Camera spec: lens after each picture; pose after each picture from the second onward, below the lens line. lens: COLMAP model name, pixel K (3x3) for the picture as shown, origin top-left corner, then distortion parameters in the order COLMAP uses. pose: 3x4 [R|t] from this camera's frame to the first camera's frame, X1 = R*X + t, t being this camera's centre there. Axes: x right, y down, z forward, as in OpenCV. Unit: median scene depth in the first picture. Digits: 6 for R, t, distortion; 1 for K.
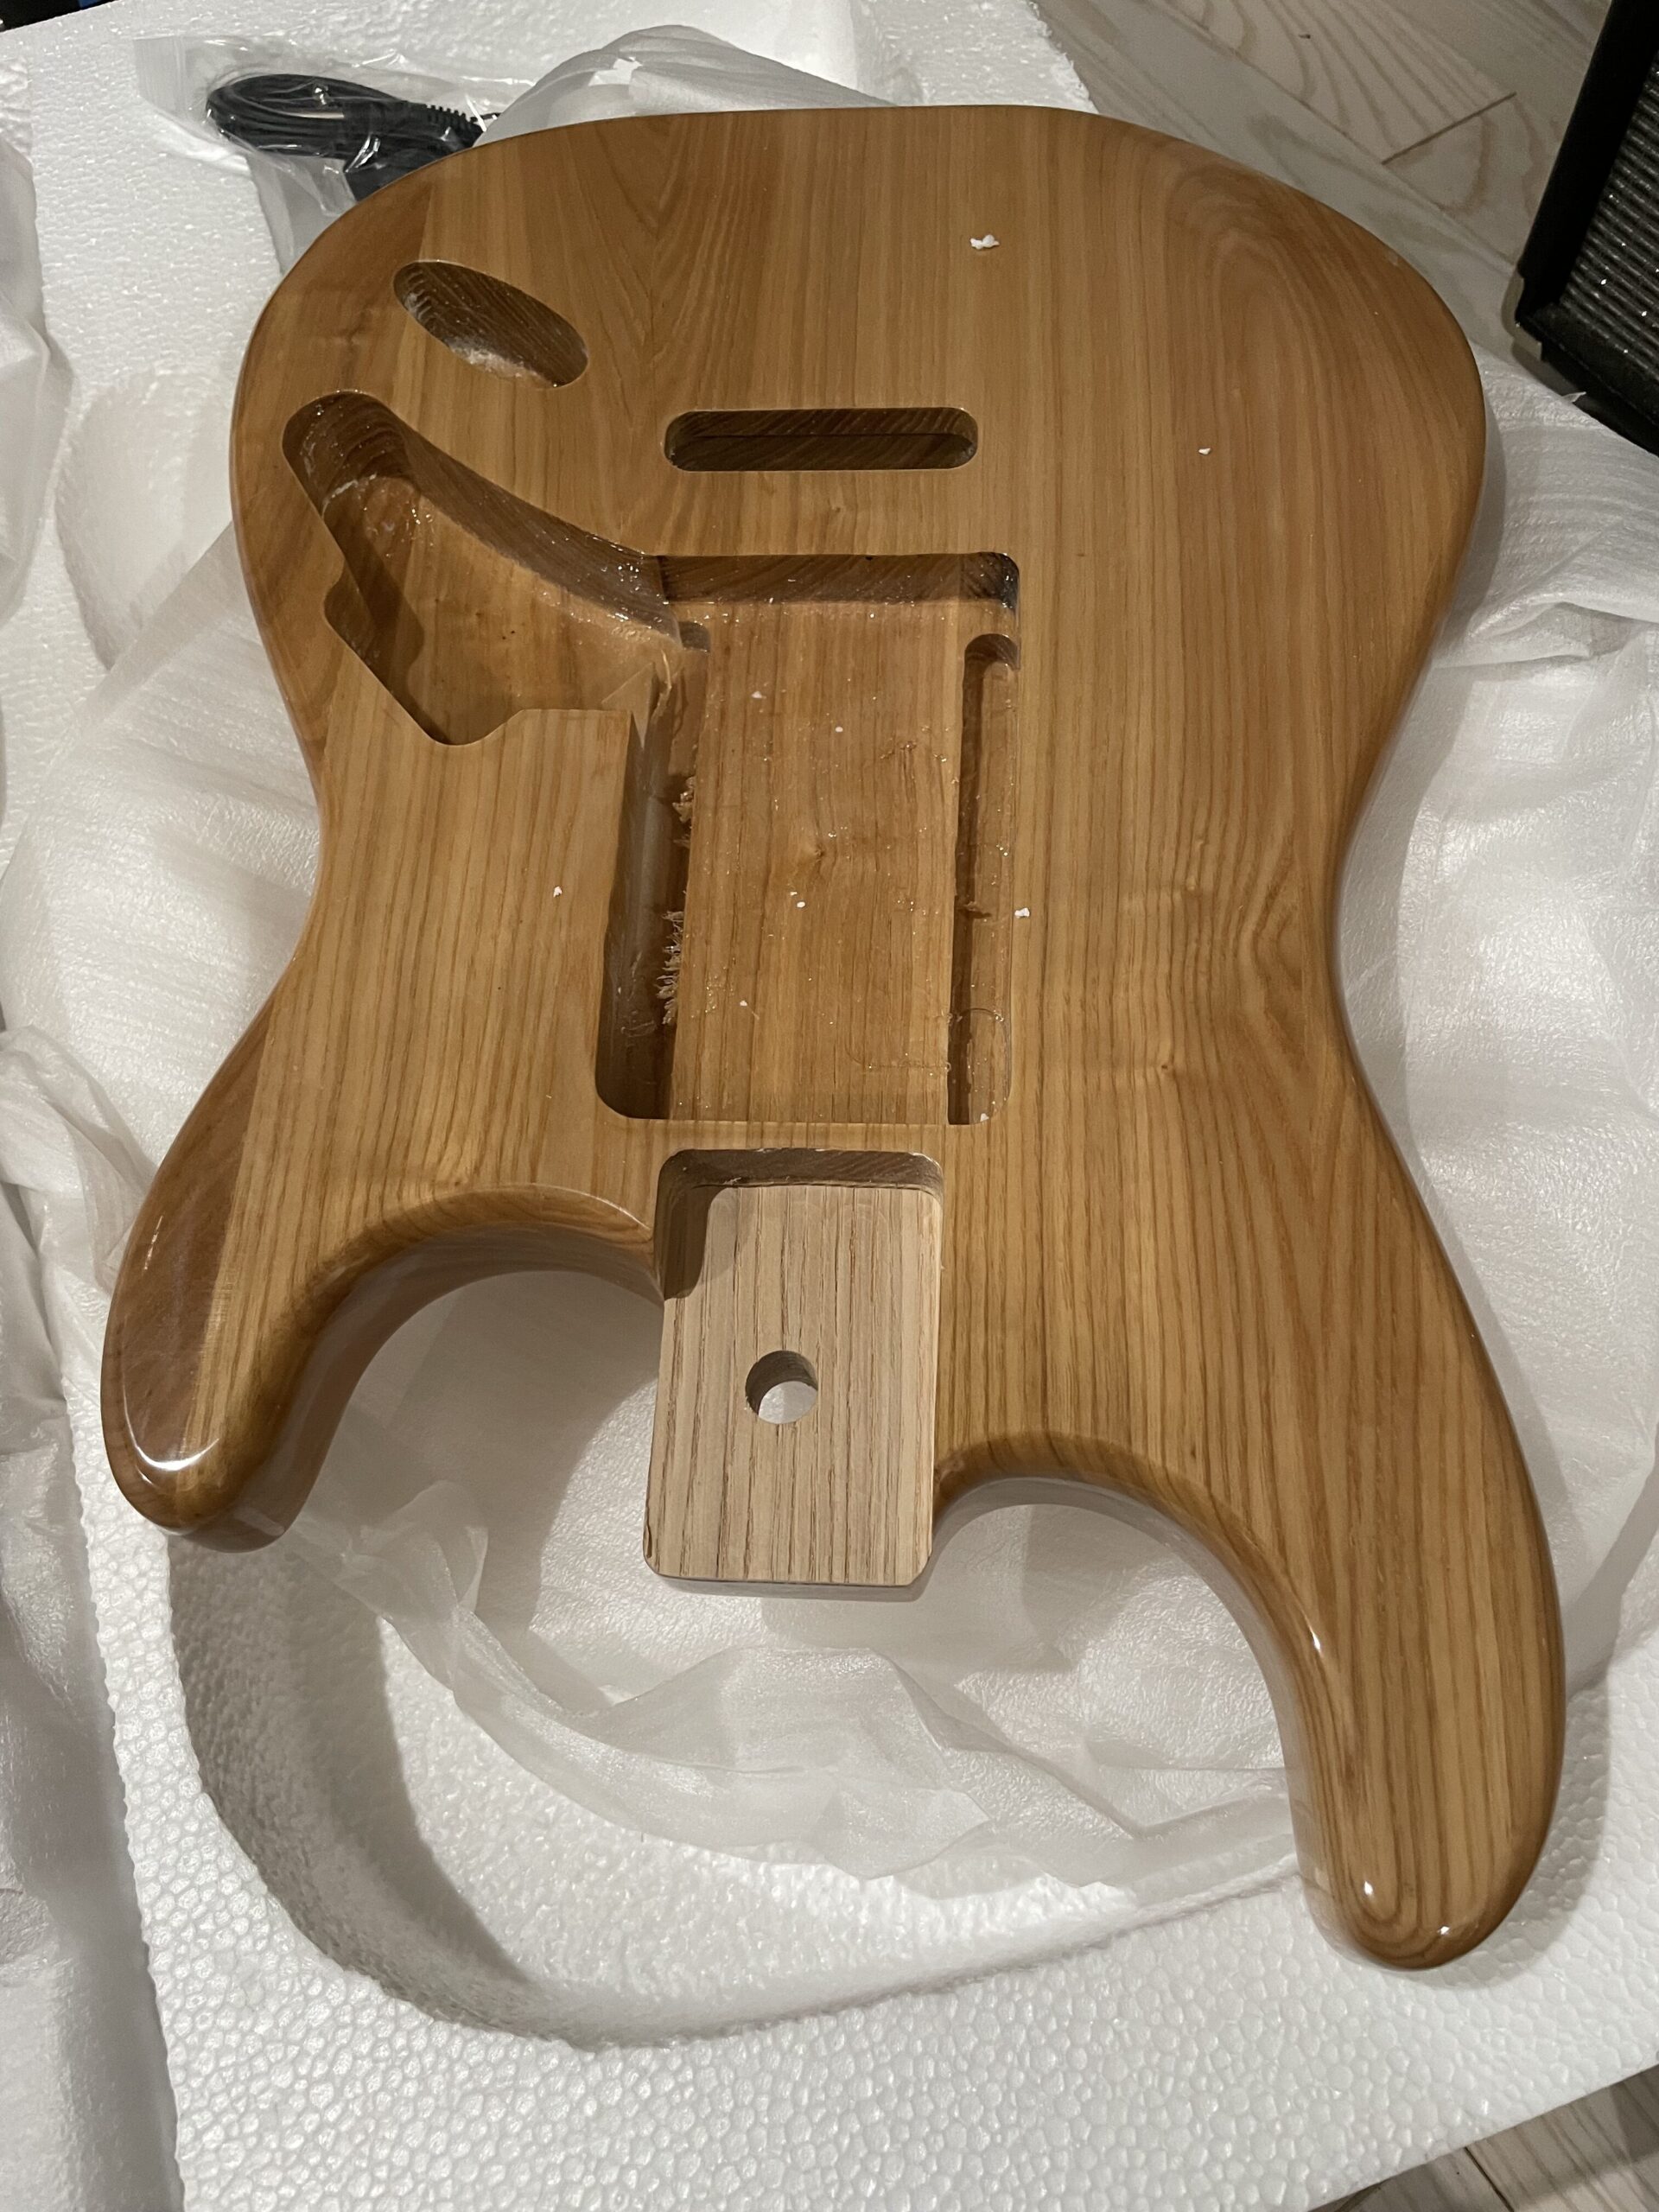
lens RADIAL K [[1693.3, 0, 817.8], [0, 1693.3, 1080.9], [0, 0, 1]] dist [0.075595, -0.115065]
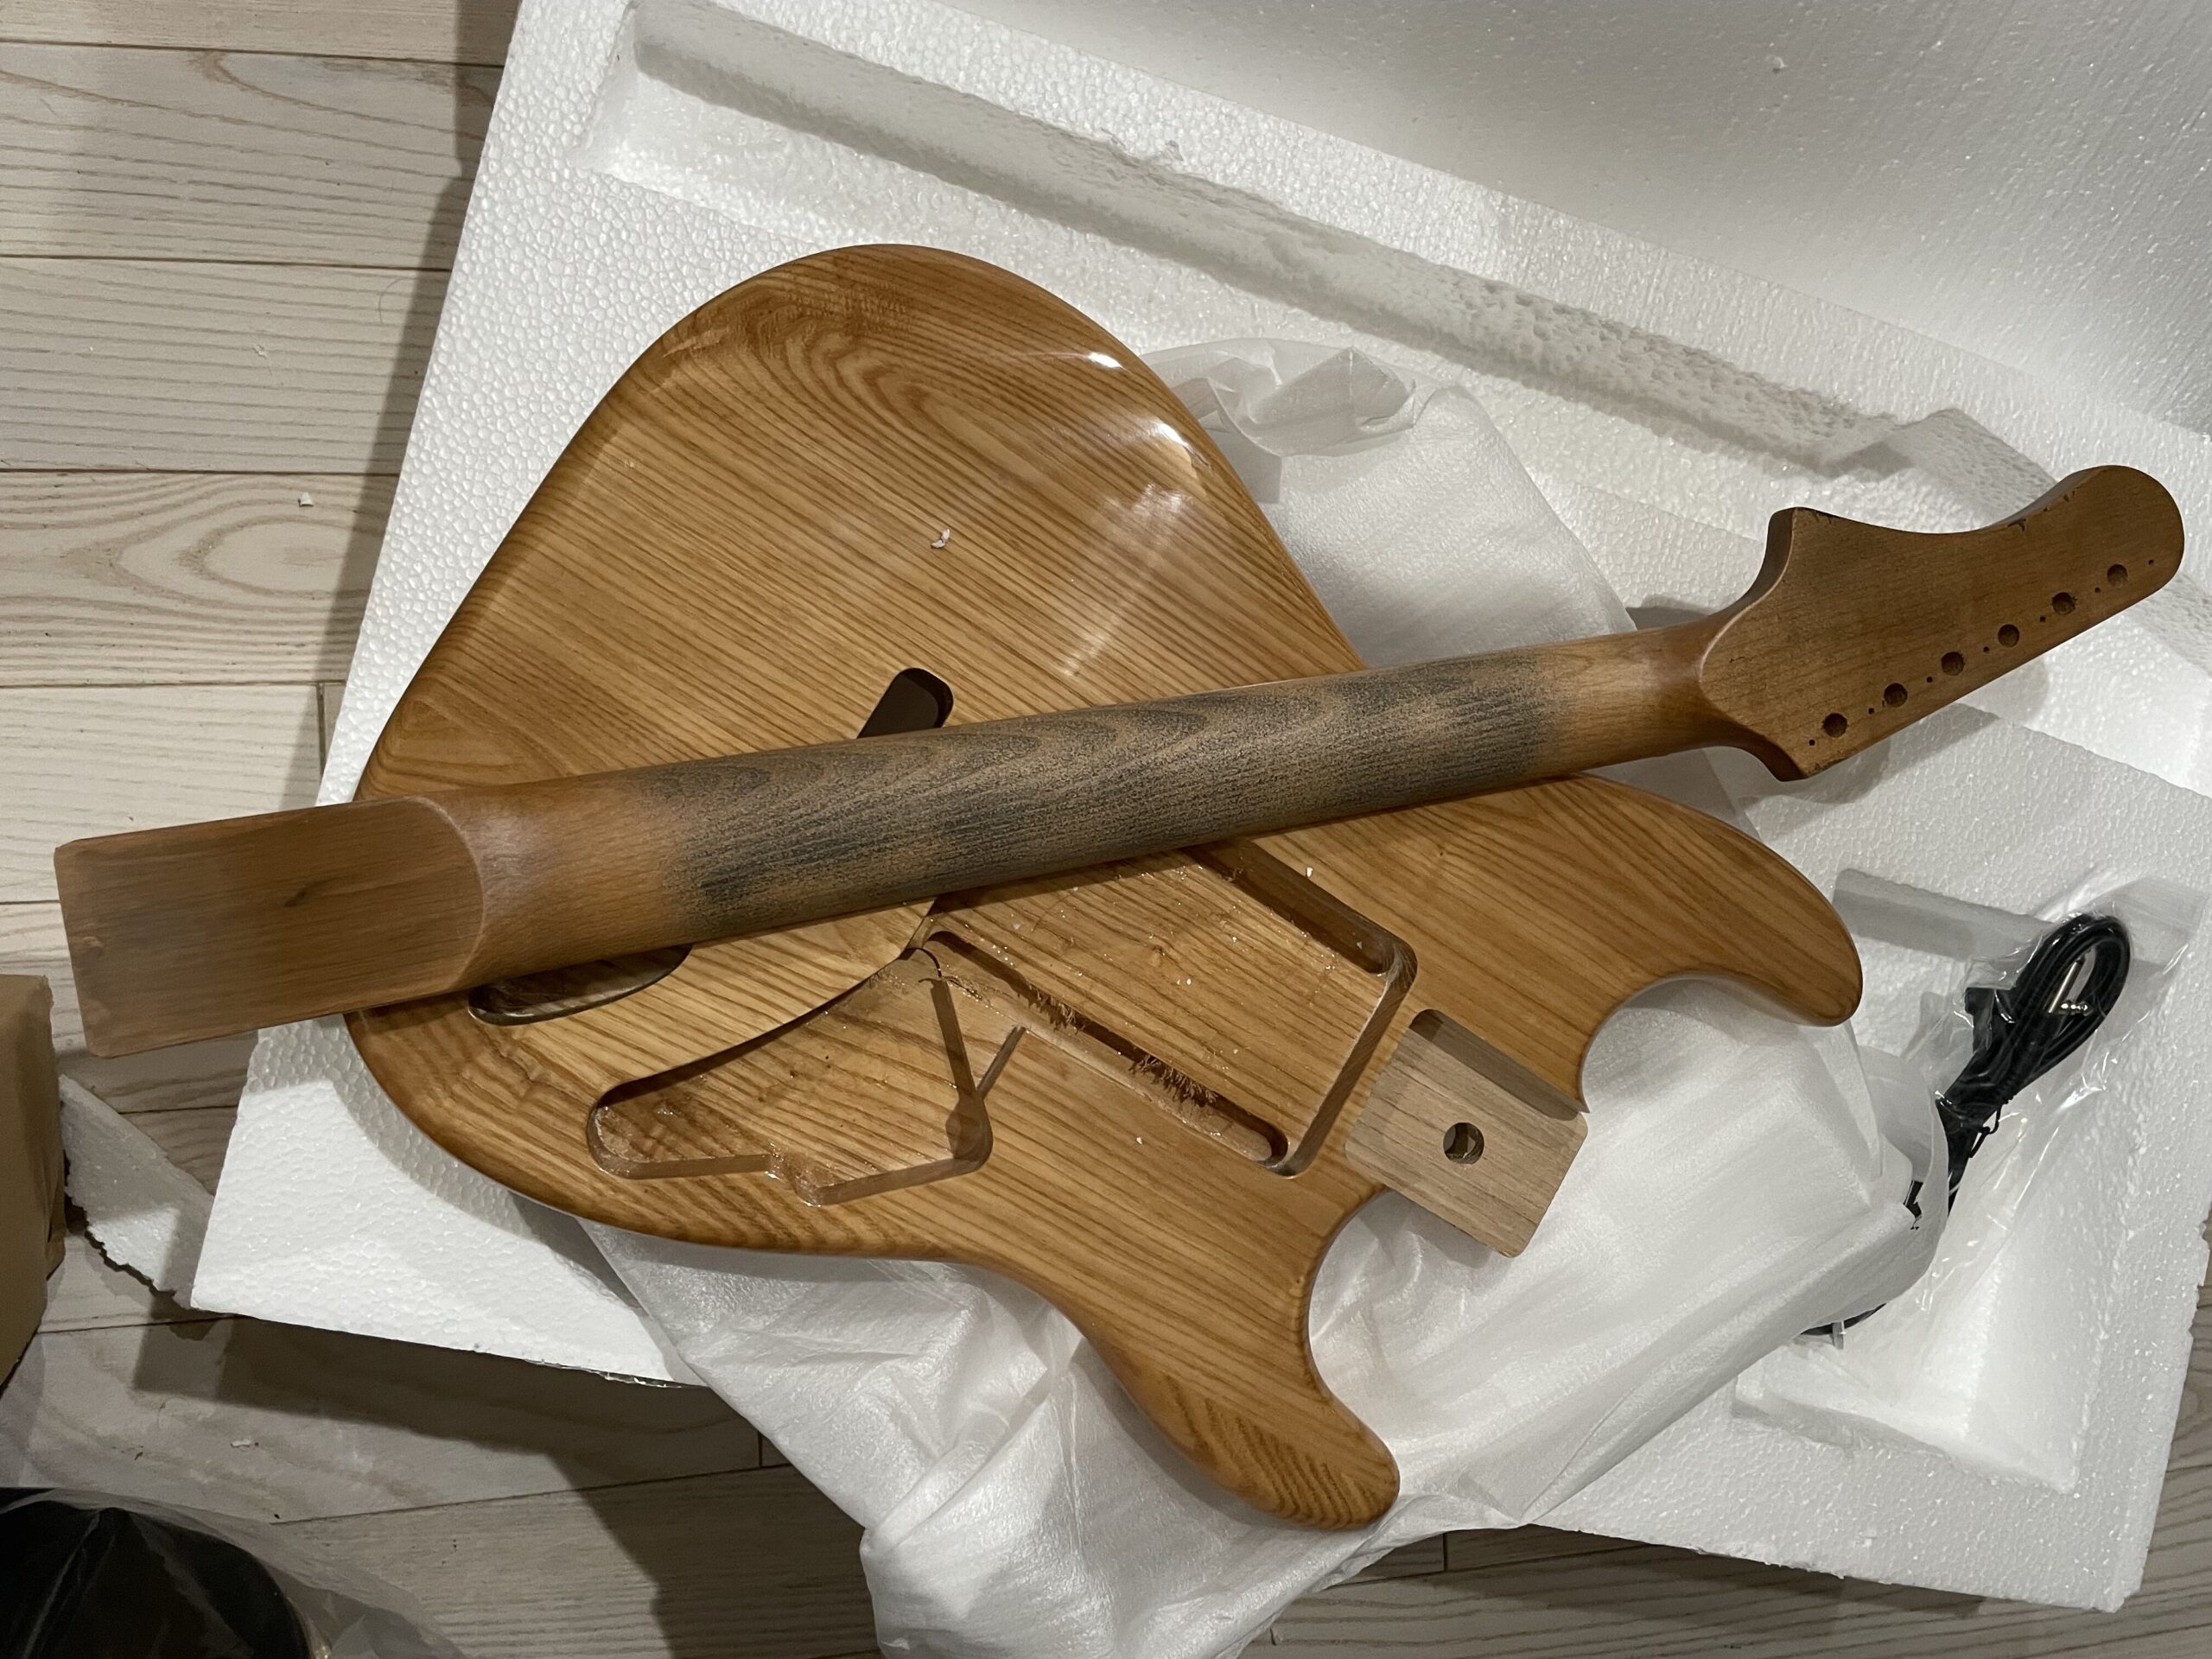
lens RADIAL K [[1693.3, 0, 1119.1], [0, 1693.3, 836.2], [0, 0, 1]] dist [0.075595, -0.115065]
pose [[-0.529253, 0.846039, -0.064105, 0.057210], [-0.827771, -0.498285, 0.257891, -0.437382], [0.186243, 0.189554, 0.964045, -0.447833]]
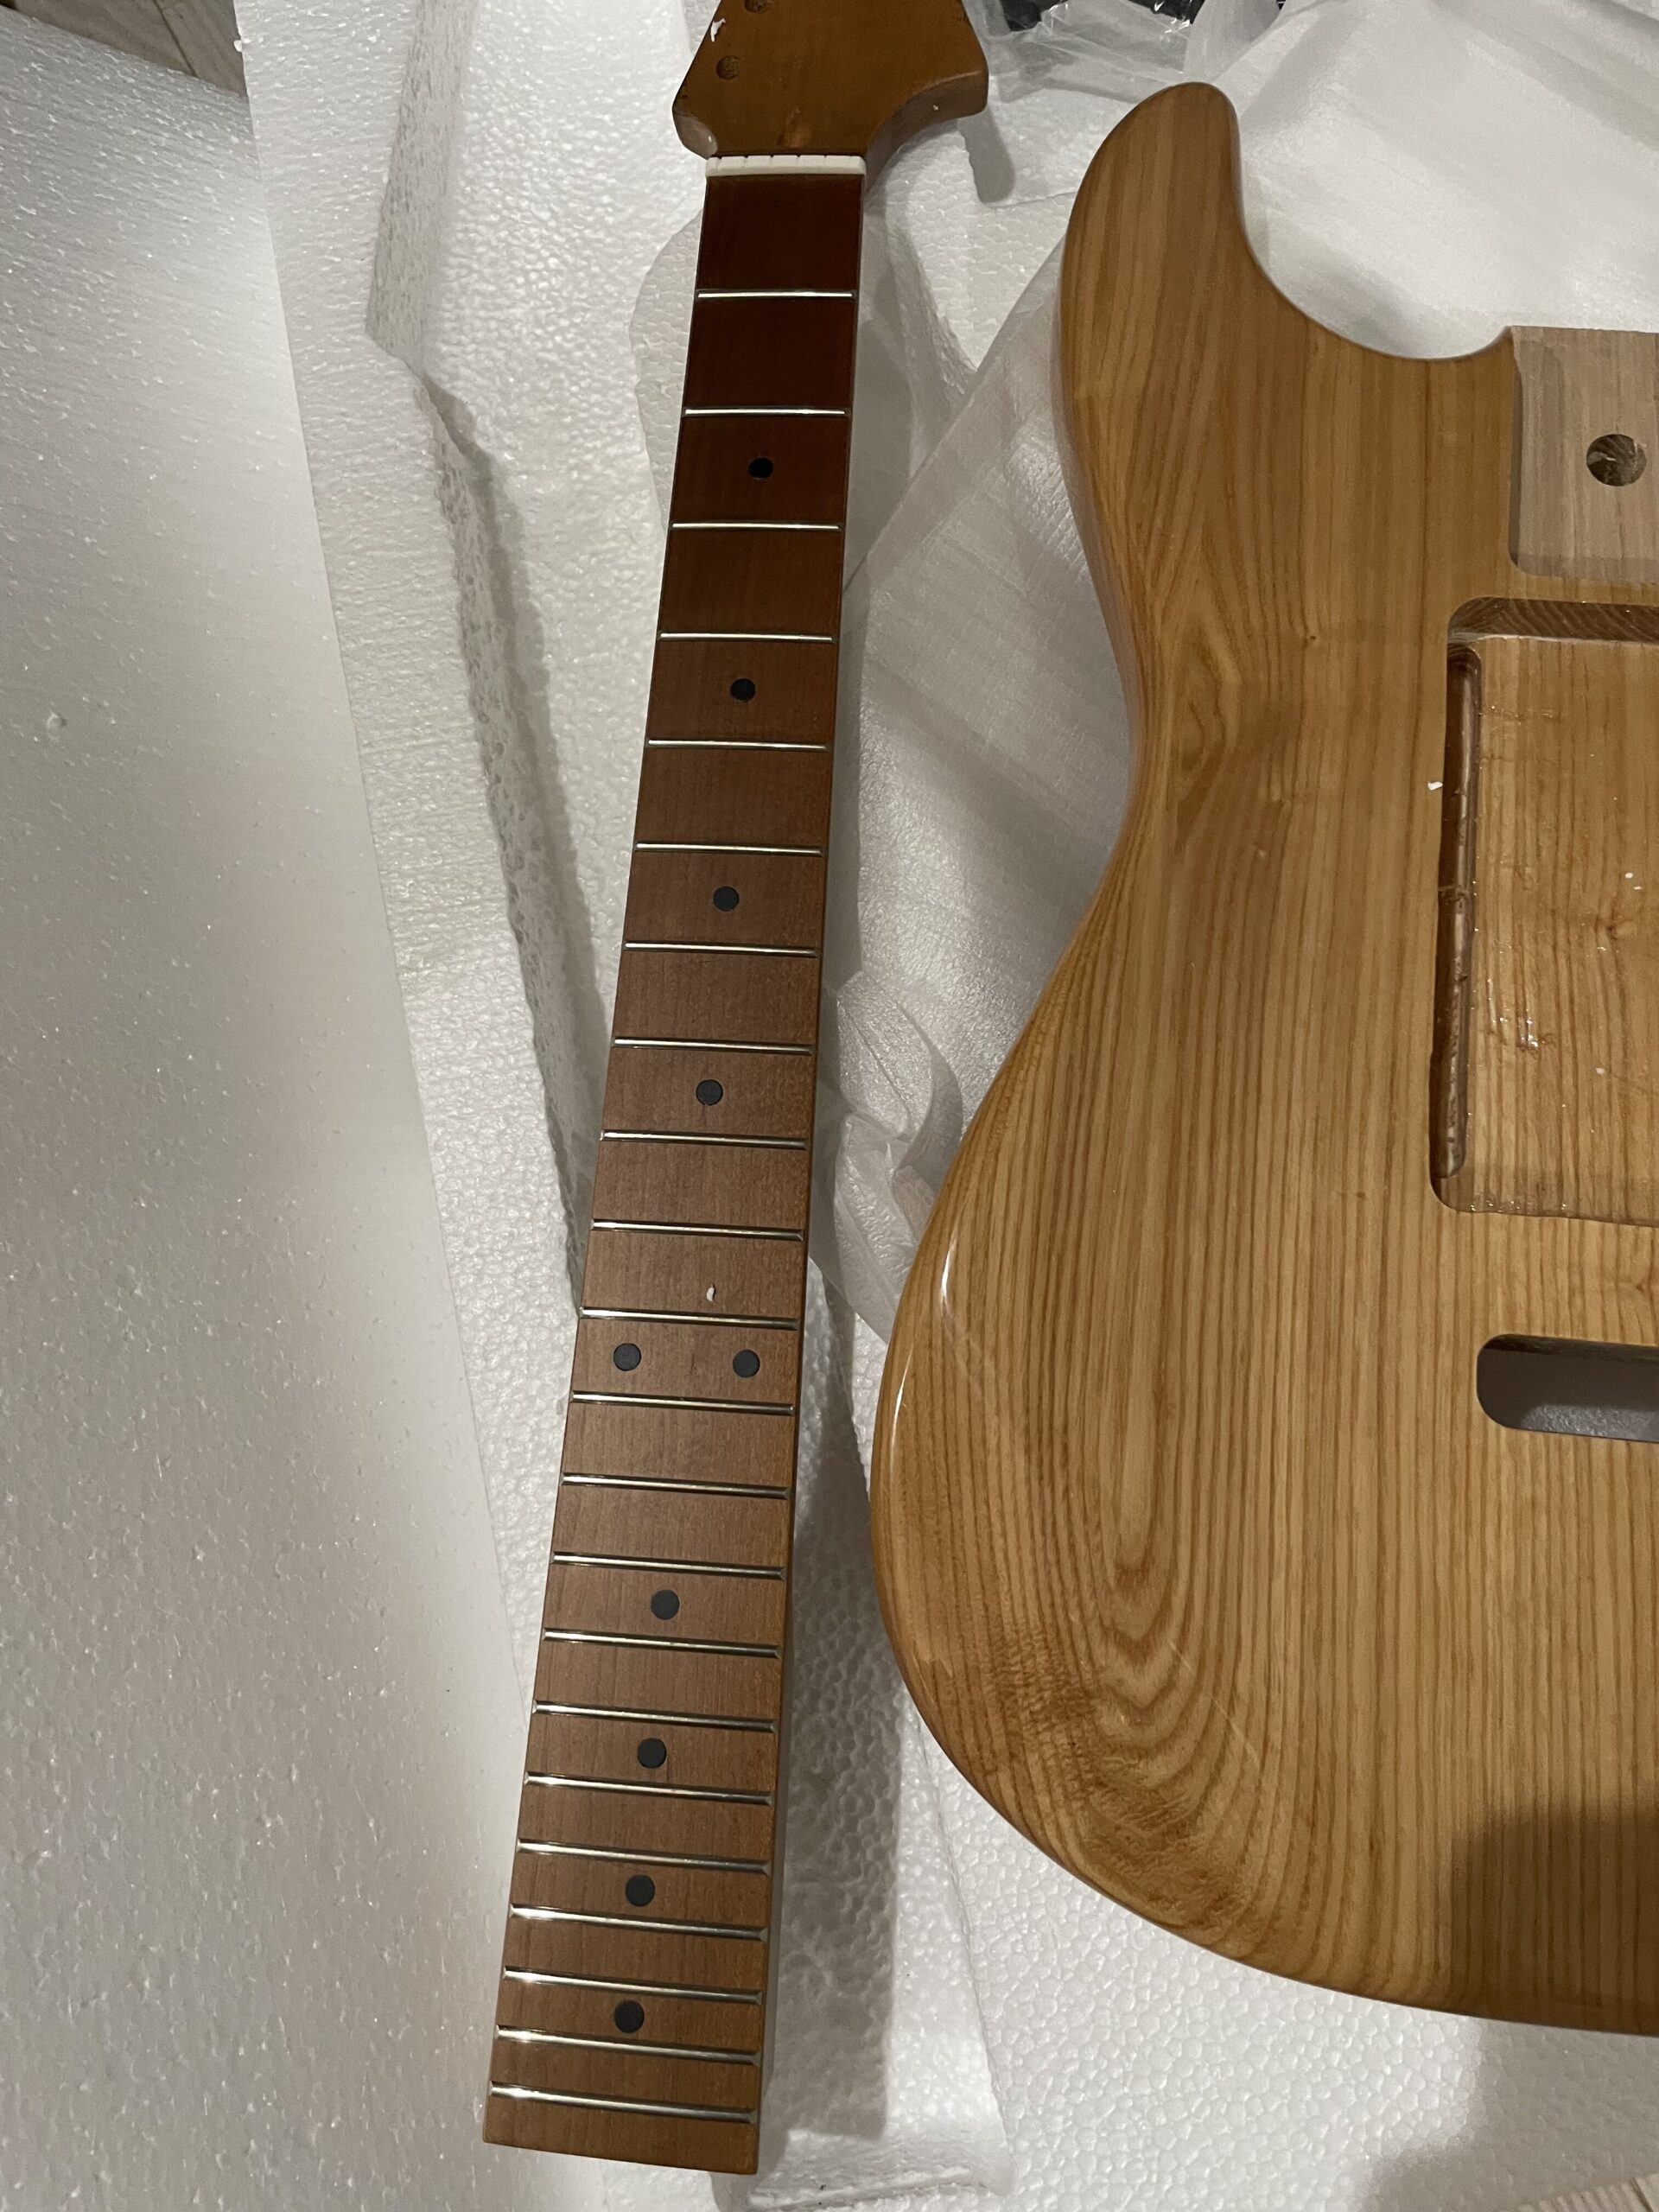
lens RADIAL K [[1693.3, 0, 804.0], [0, 1693.3, 1126.7], [0, 0, 1]] dist [0.075595, -0.115065]
pose [[0.993865, 0.107657, -0.025361, -0.465210], [-0.099929, 0.972295, 0.211324, -0.176392], [0.047409, -0.207493, 0.977087, -0.072996]]
